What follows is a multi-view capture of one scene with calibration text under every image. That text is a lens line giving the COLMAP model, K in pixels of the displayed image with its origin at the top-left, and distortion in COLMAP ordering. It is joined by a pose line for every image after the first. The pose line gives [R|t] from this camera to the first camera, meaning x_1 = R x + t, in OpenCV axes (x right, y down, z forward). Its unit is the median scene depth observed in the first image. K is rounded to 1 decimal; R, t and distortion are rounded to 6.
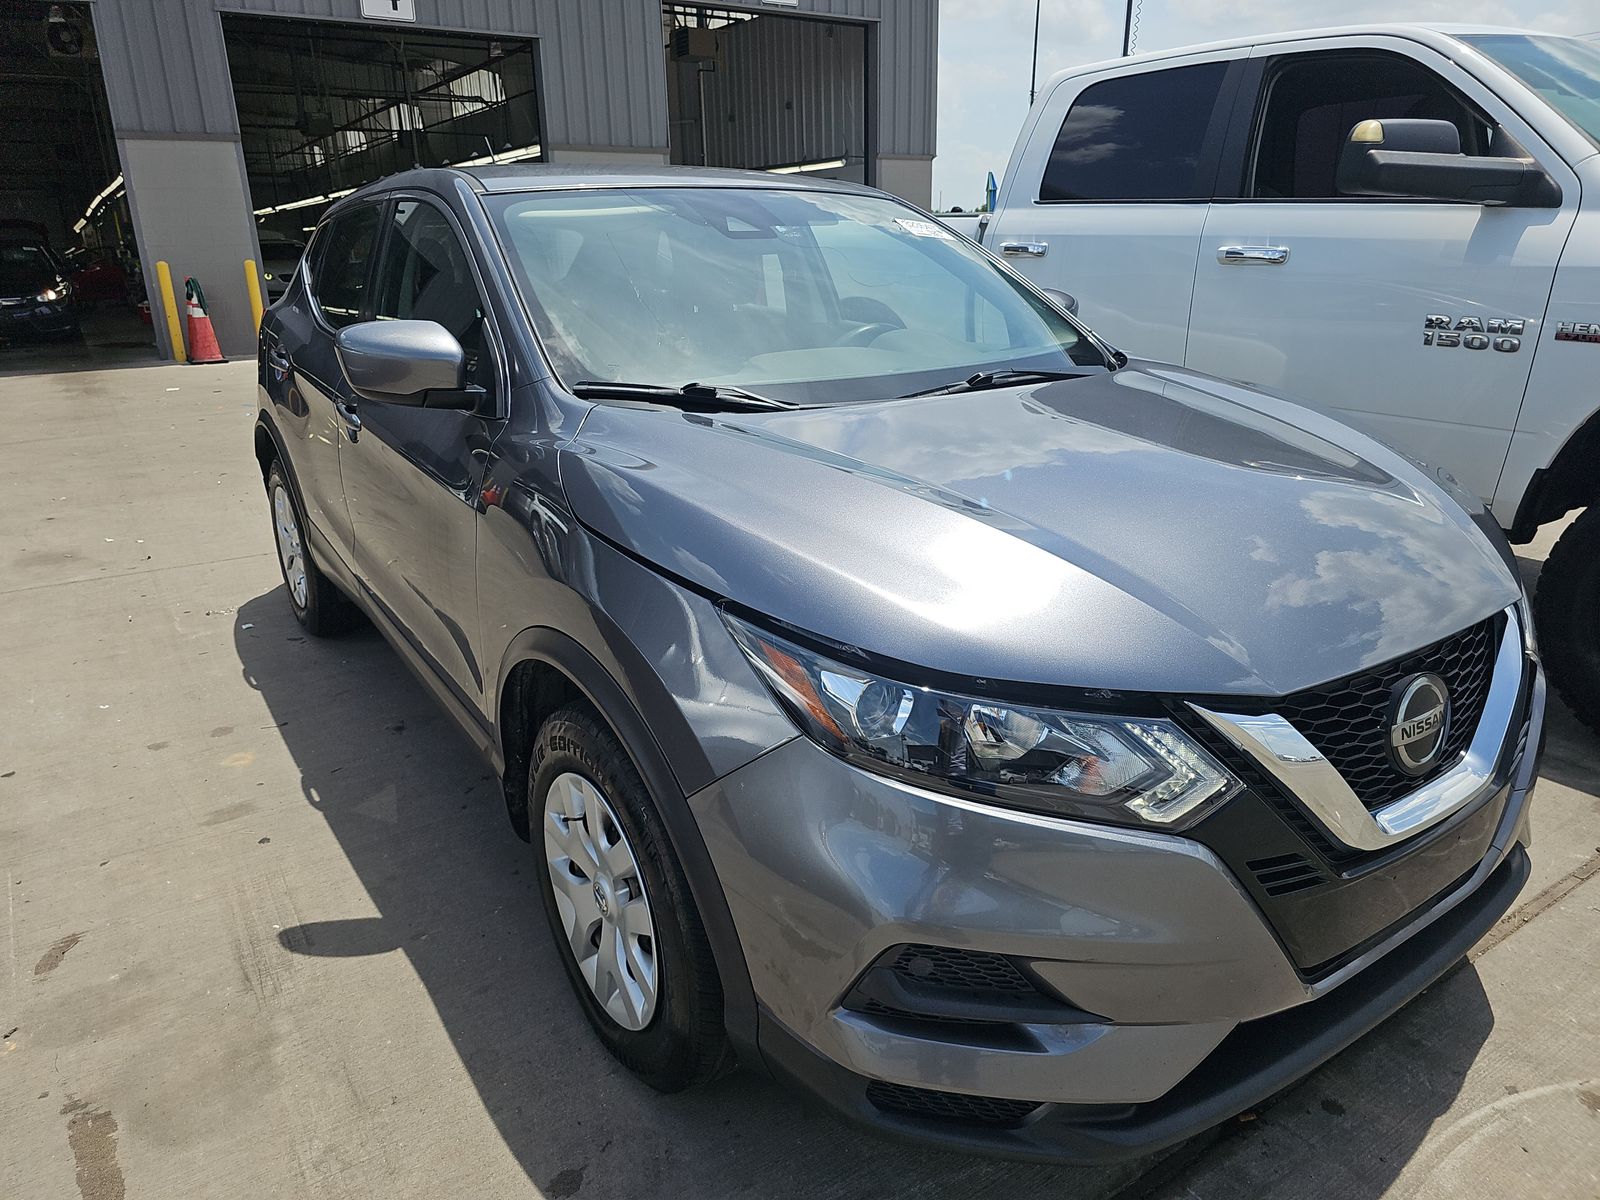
lens RADIAL K [[1062.6, 0, 771.5], [0, 1062.6, 595.4], [0, 0, 1]] dist [0.051885, -0.046367]
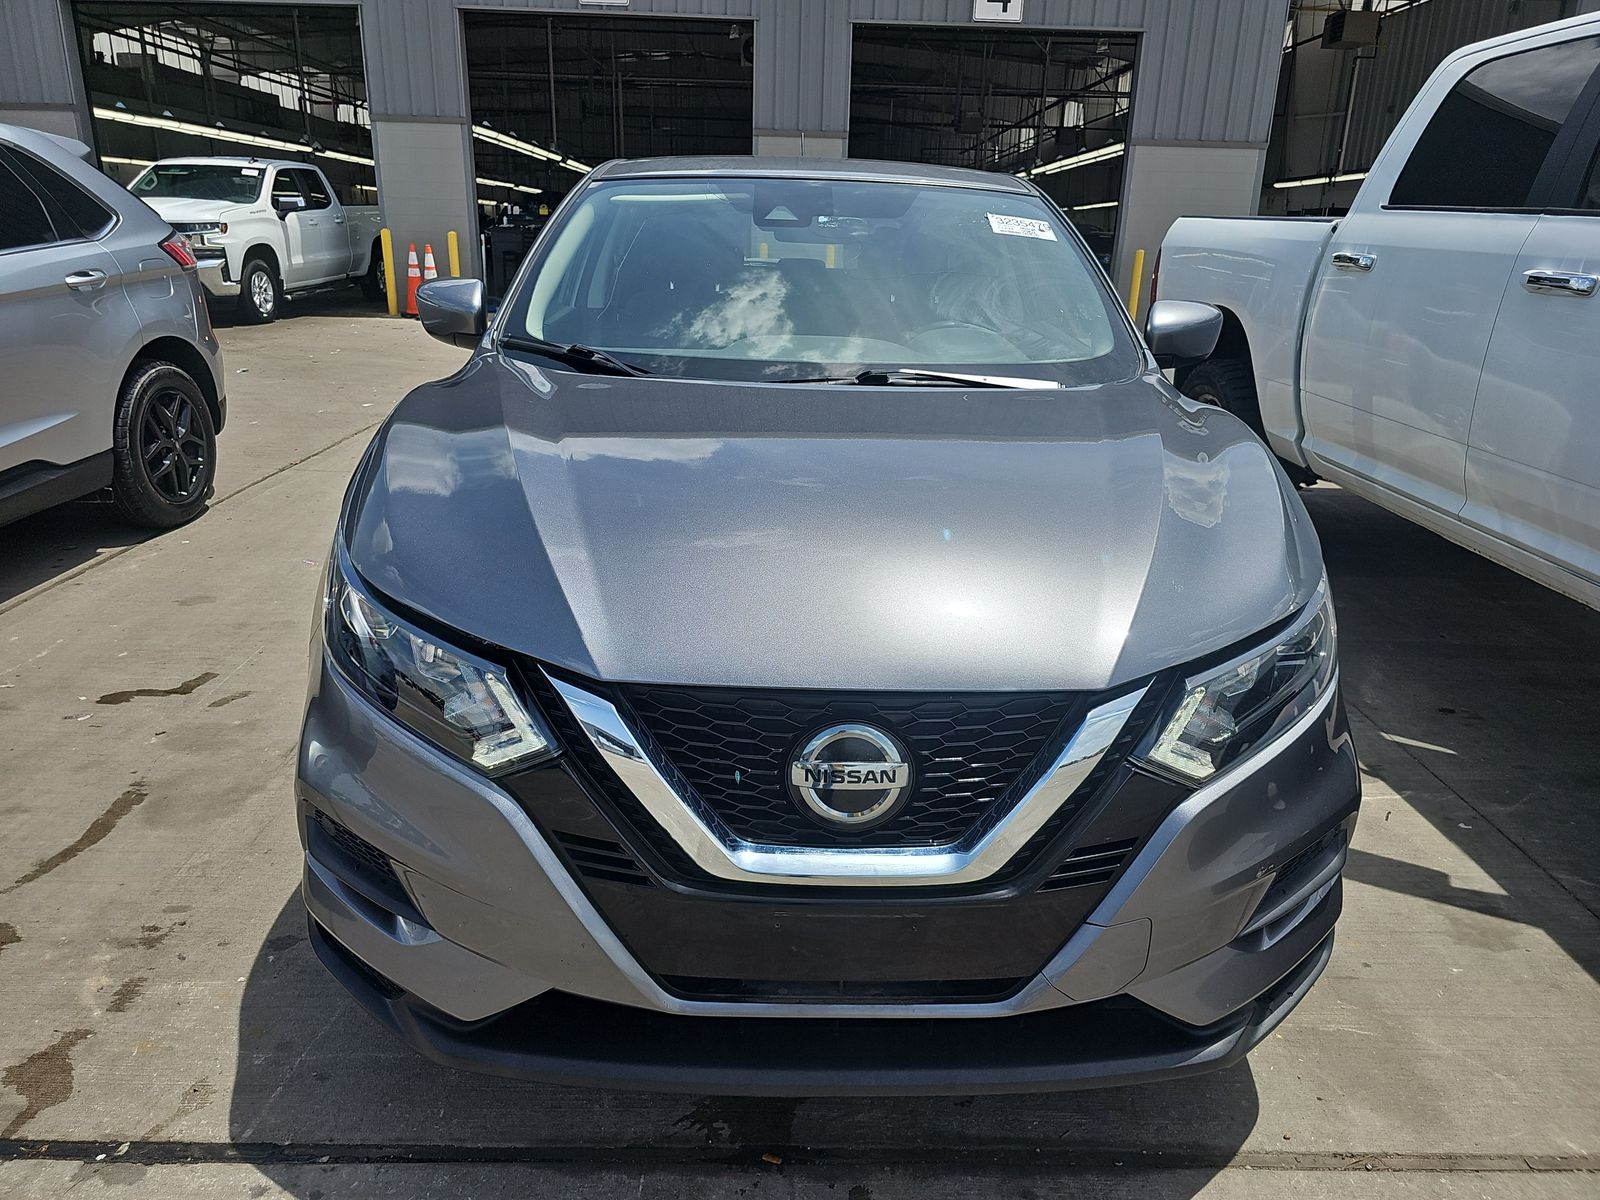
lens RADIAL K [[1077.5, 0, 801.4], [0, 1077.5, 594.0], [0, 0, 1]] dist [-0.006465, 0.003736]
pose [[0.843385, 0.213333, -0.493143, 0.398148], [-0.212905, 0.975360, 0.057824, -0.028828], [0.493328, 0.056225, 0.868024, 0.078399]]
